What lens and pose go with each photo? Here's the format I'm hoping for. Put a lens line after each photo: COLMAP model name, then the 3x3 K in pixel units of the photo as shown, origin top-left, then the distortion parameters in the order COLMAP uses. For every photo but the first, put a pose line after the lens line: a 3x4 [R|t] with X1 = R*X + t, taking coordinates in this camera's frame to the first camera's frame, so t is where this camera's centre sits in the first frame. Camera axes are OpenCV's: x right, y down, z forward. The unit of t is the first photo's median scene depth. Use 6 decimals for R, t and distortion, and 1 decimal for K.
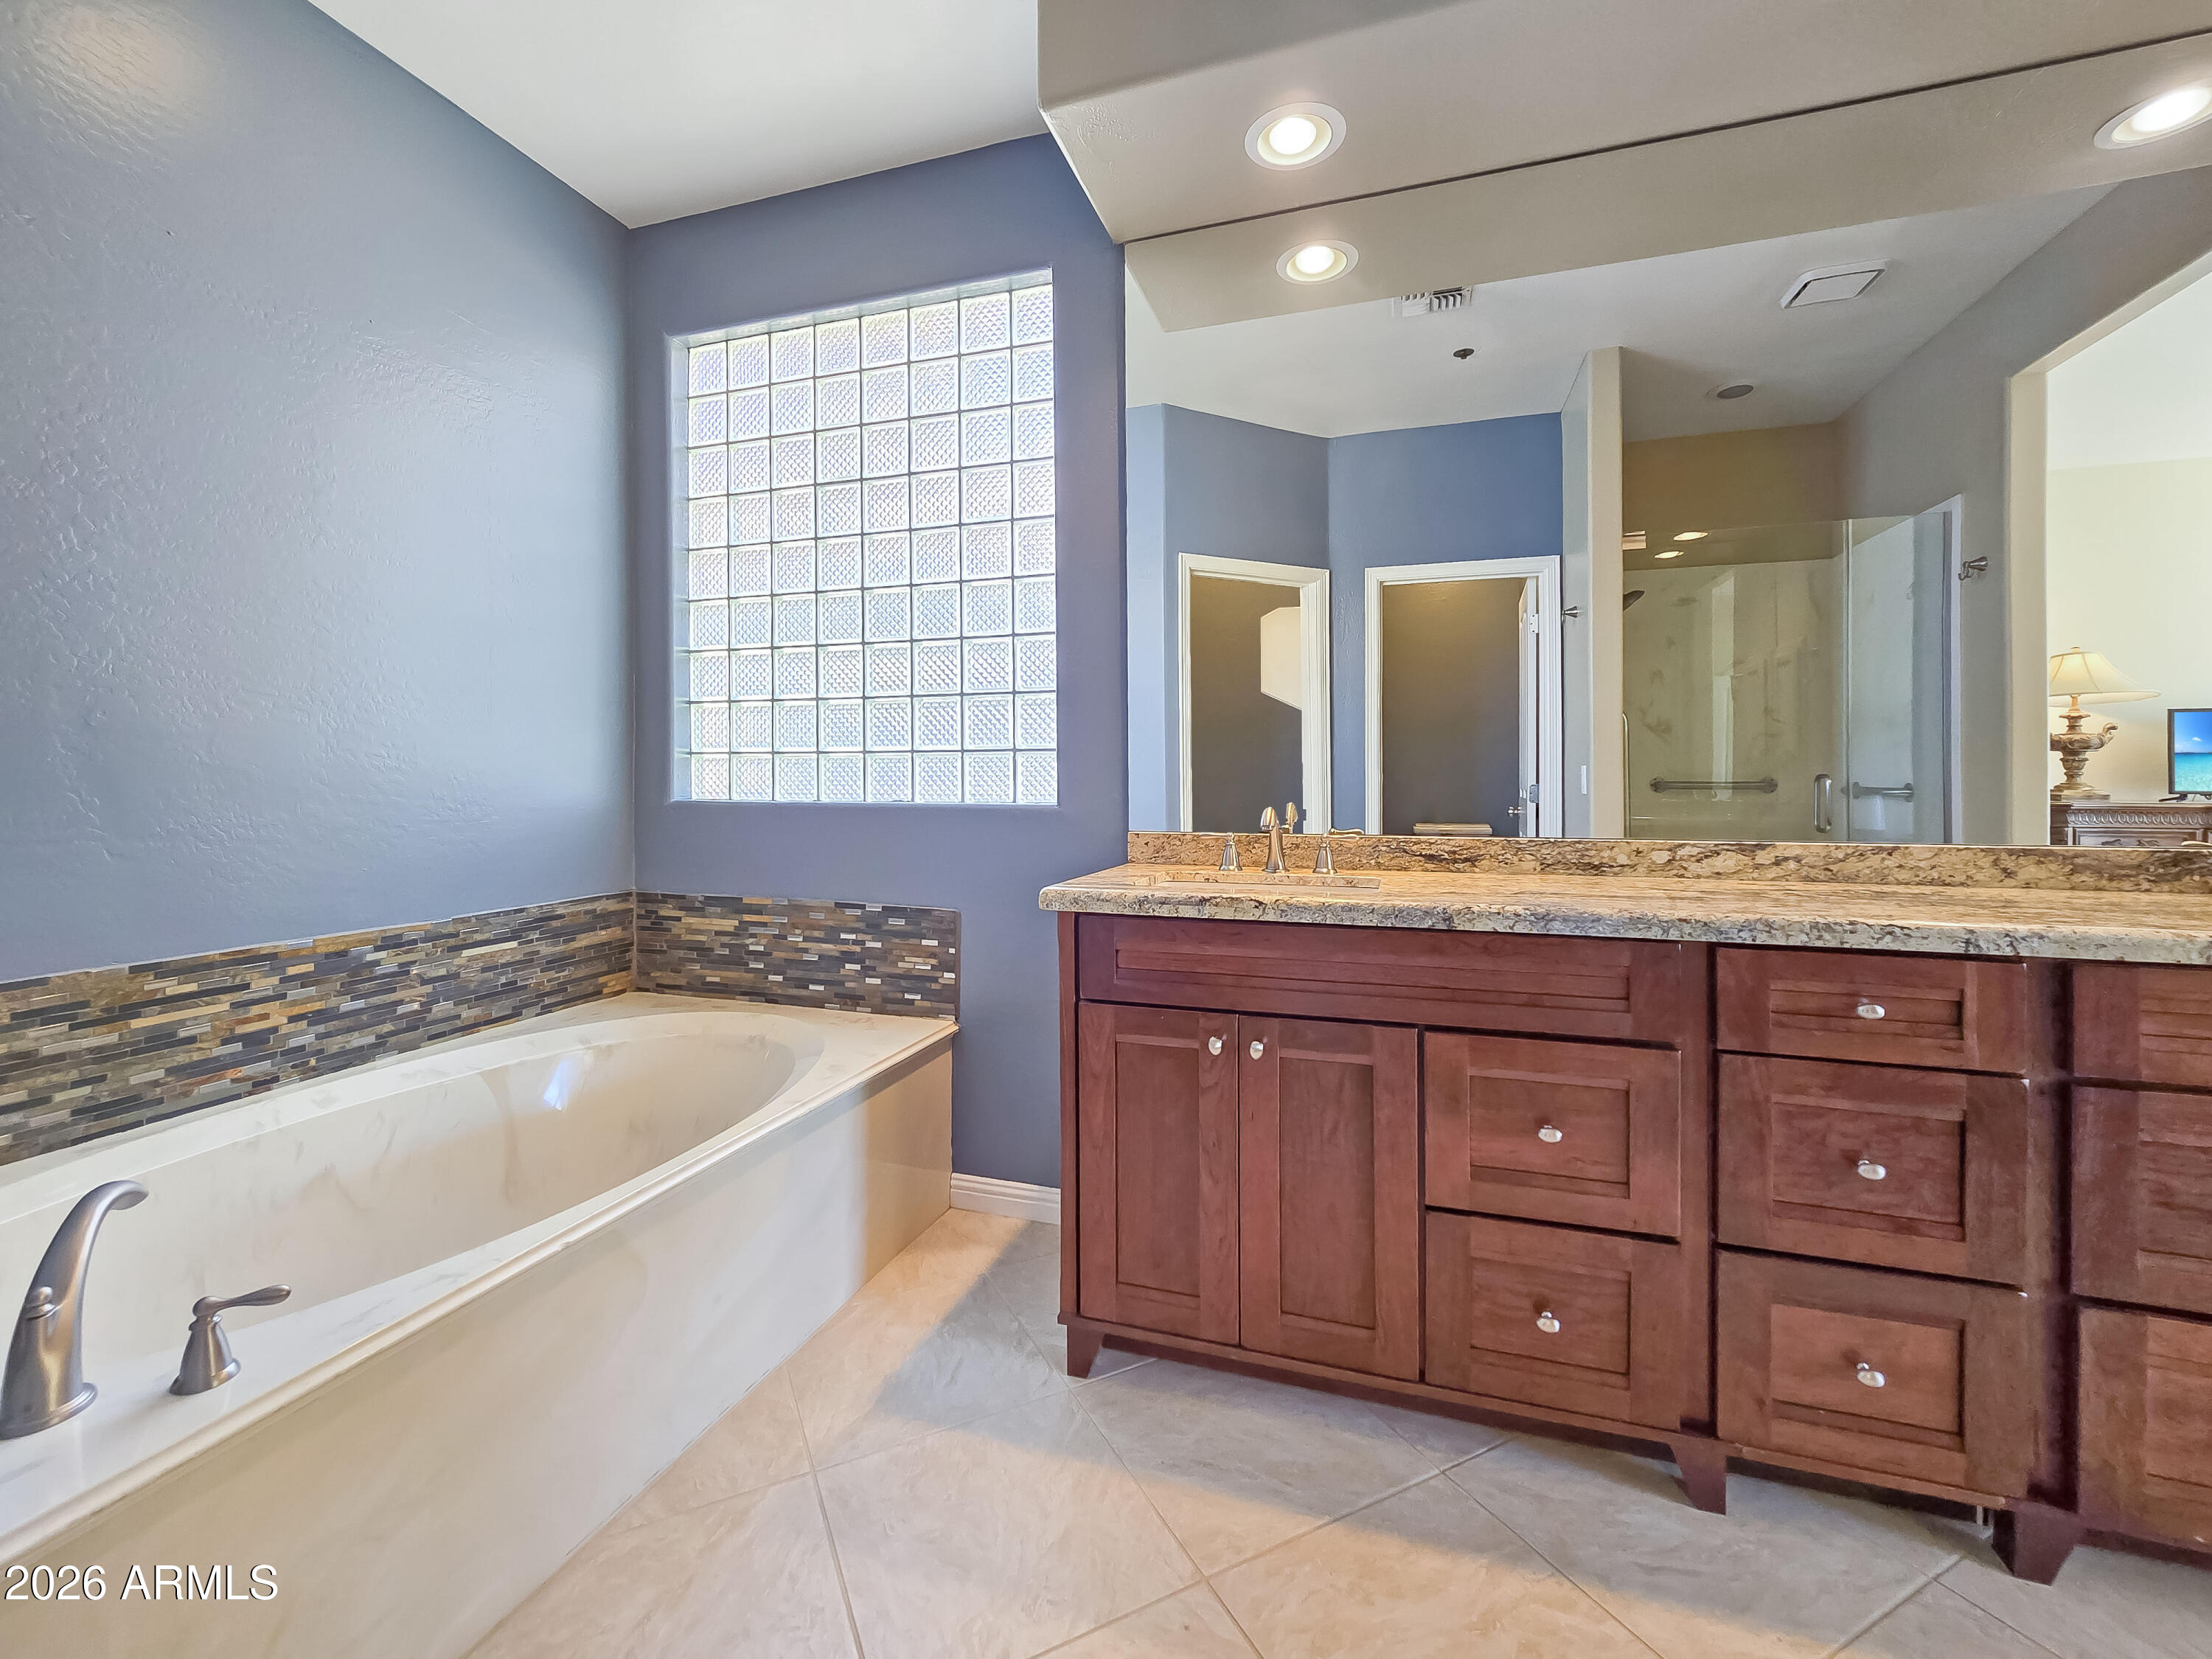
lens RADIAL K [[916.8, 0, 1083.6], [0, 916.8, 796.9], [0, 0, 1]] dist [-0.006298, 0.002439]
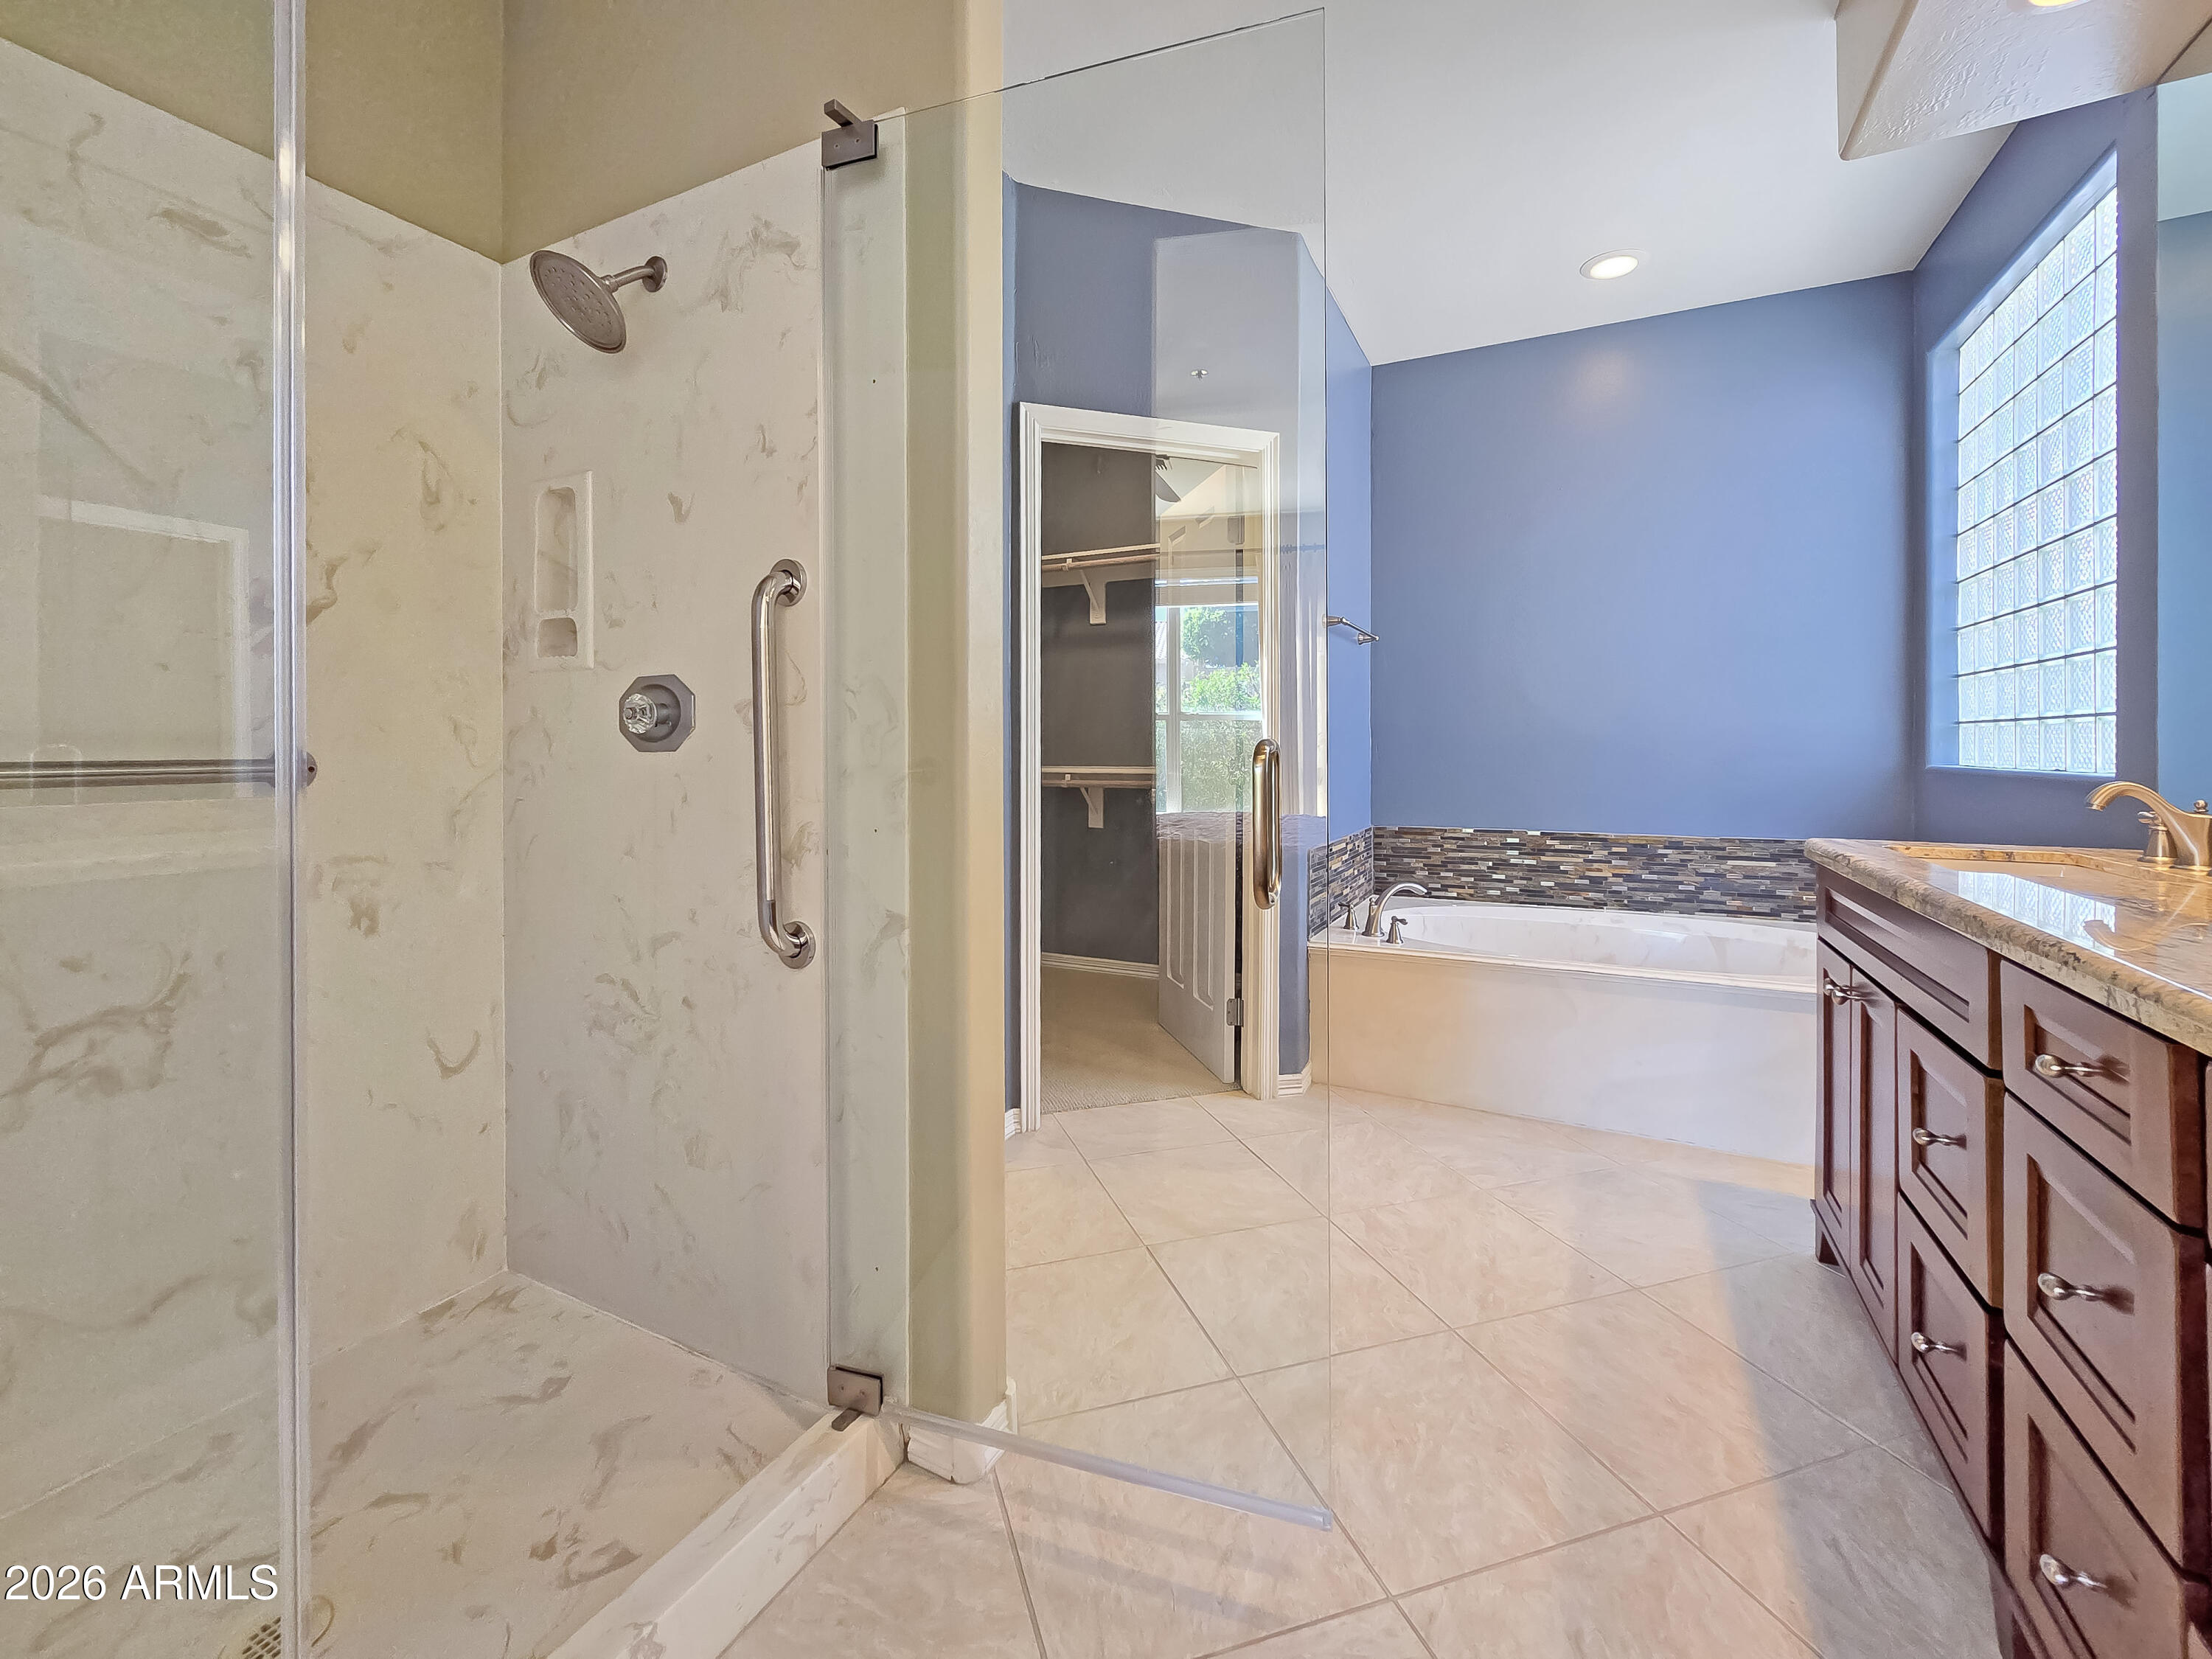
lens RADIAL K [[916.8, 0, 1123.9], [0, 916.8, 707.0], [0, 0, 1]] dist [-0.006298, 0.002439]
pose [[-0.132840, -0.050893, -0.989830, 1.046948], [-0.018997, 0.998628, -0.048796, 0.007351], [0.990955, 0.012322, -0.133624, 0.222936]]
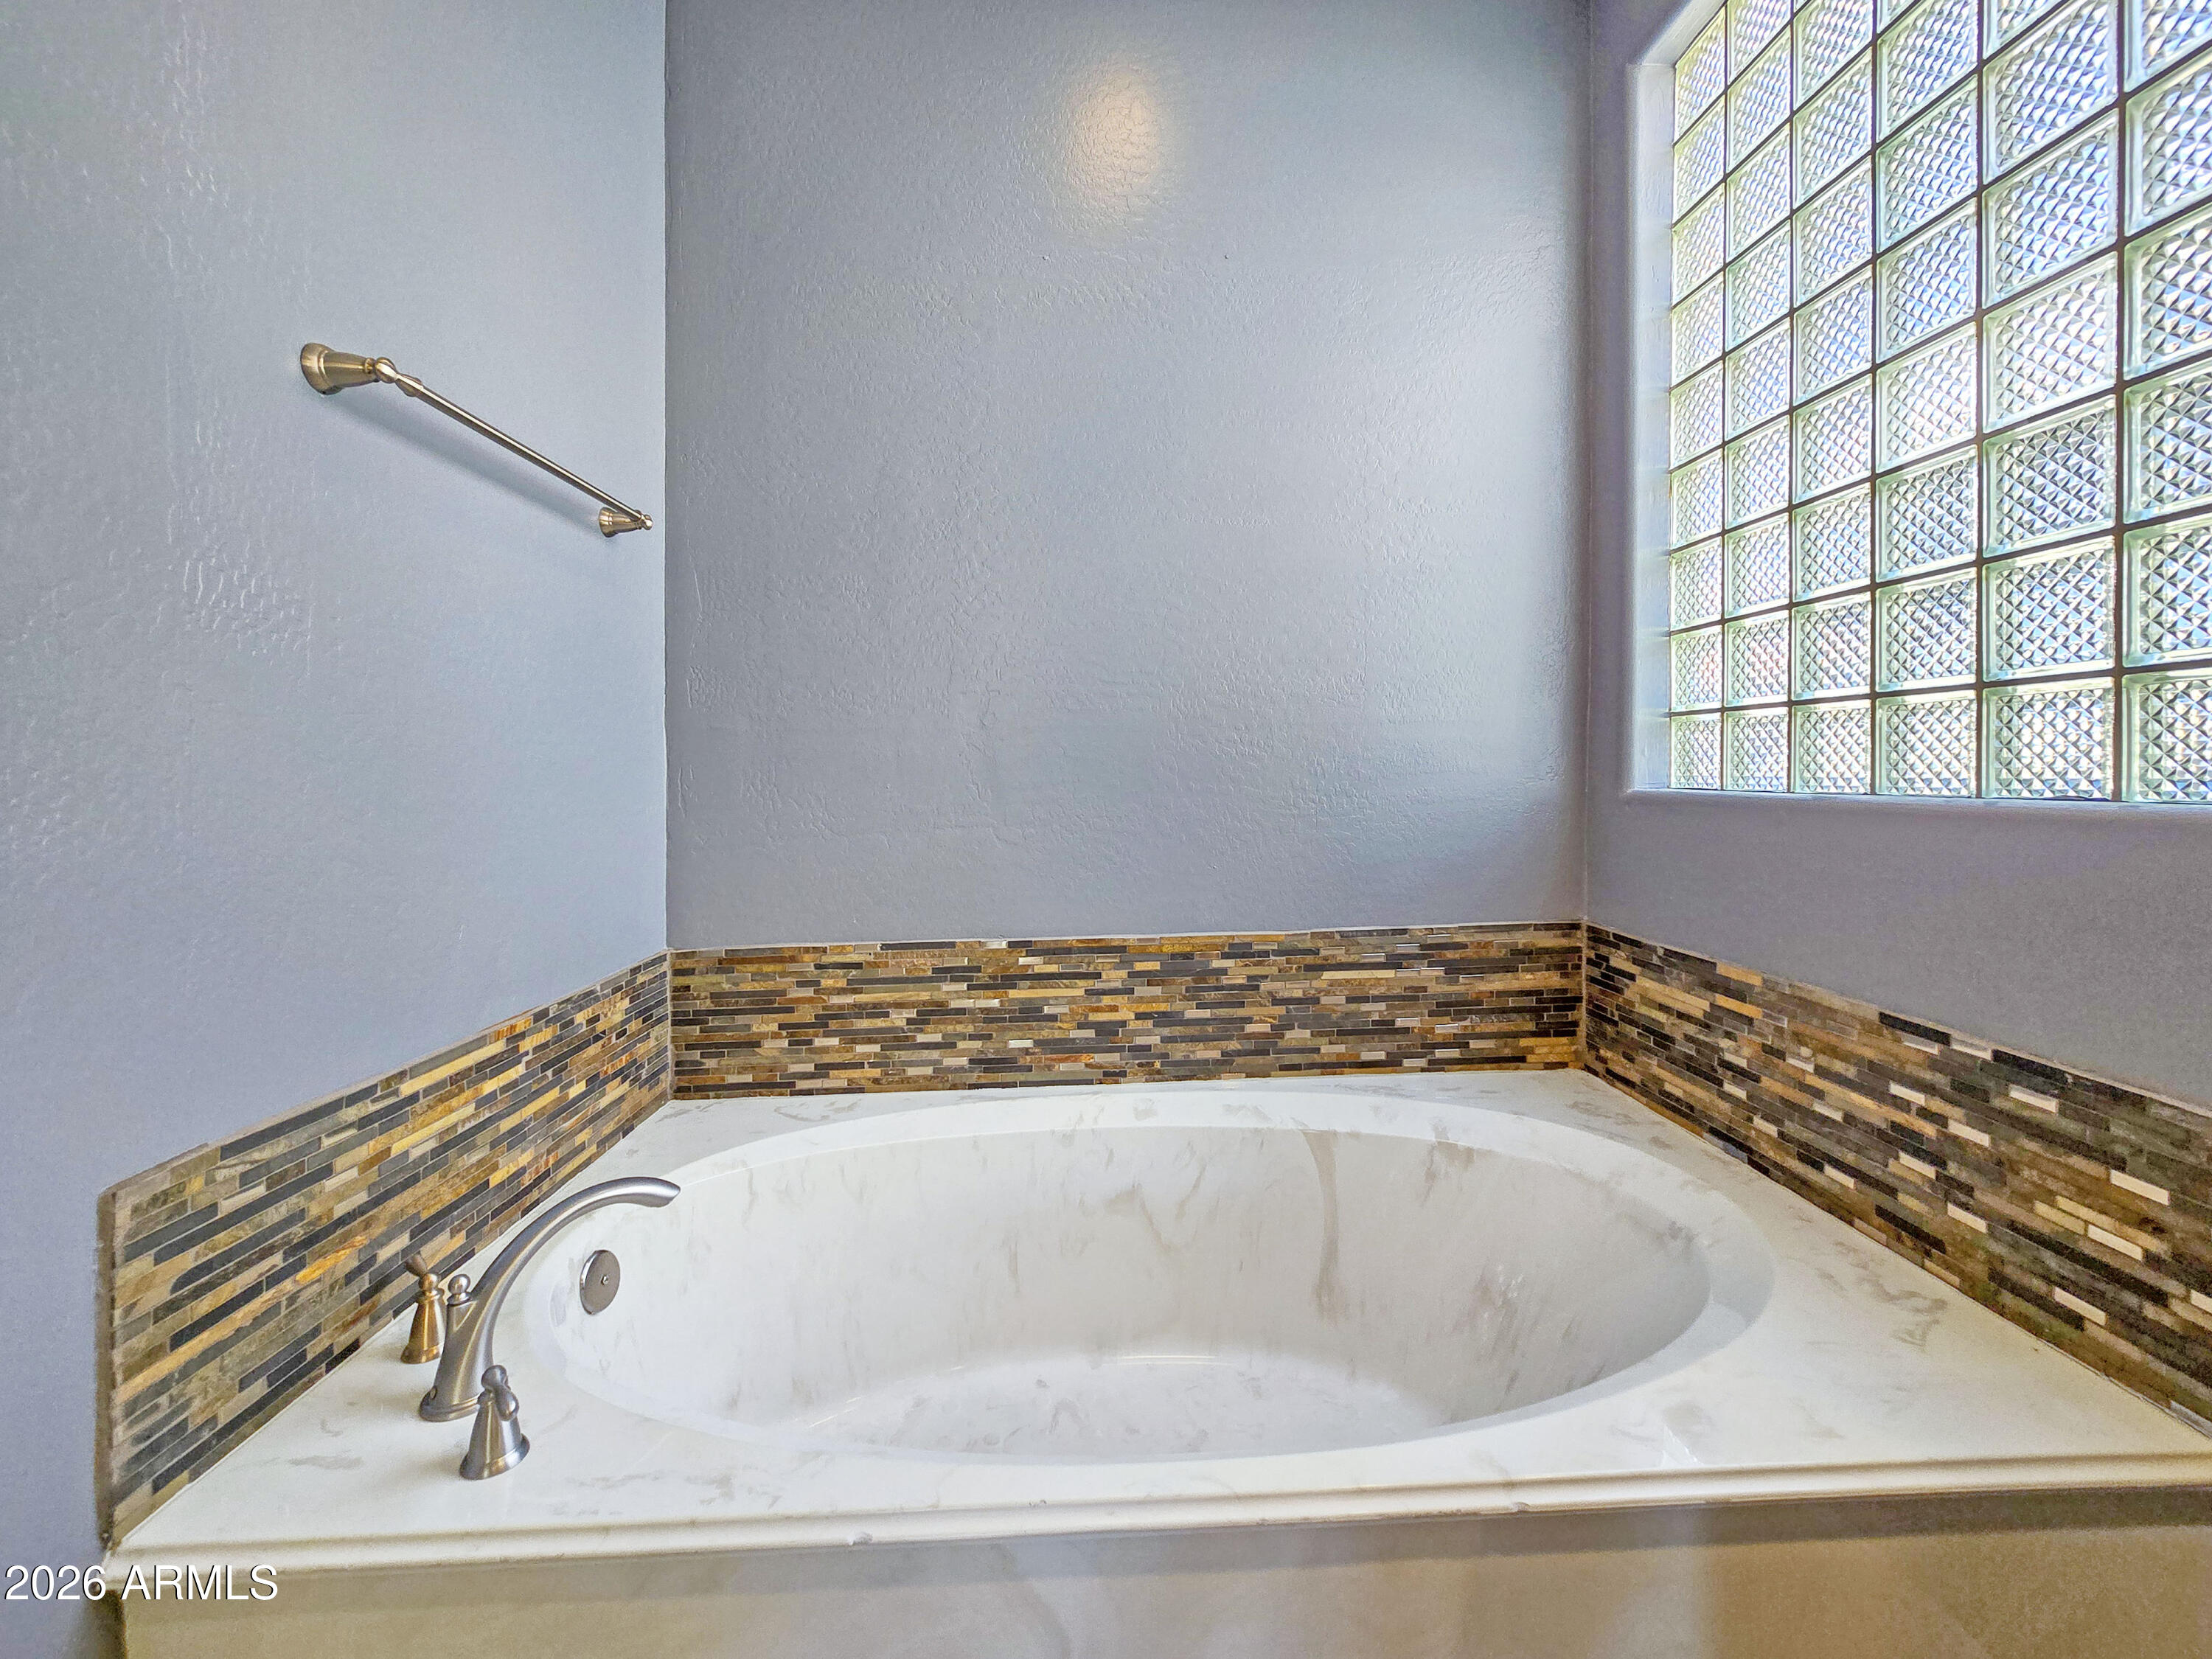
lens RADIAL K [[916.8, 0, 1119.5], [0, 916.8, 798.2], [0, 0, 1]] dist [-0.006298, 0.002439]
pose [[0.353090, 0.015150, -0.935467, 0.030766], [0.005868, 0.999813, 0.018407, -0.005776], [0.935571, -0.011988, 0.352935, 0.580554]]
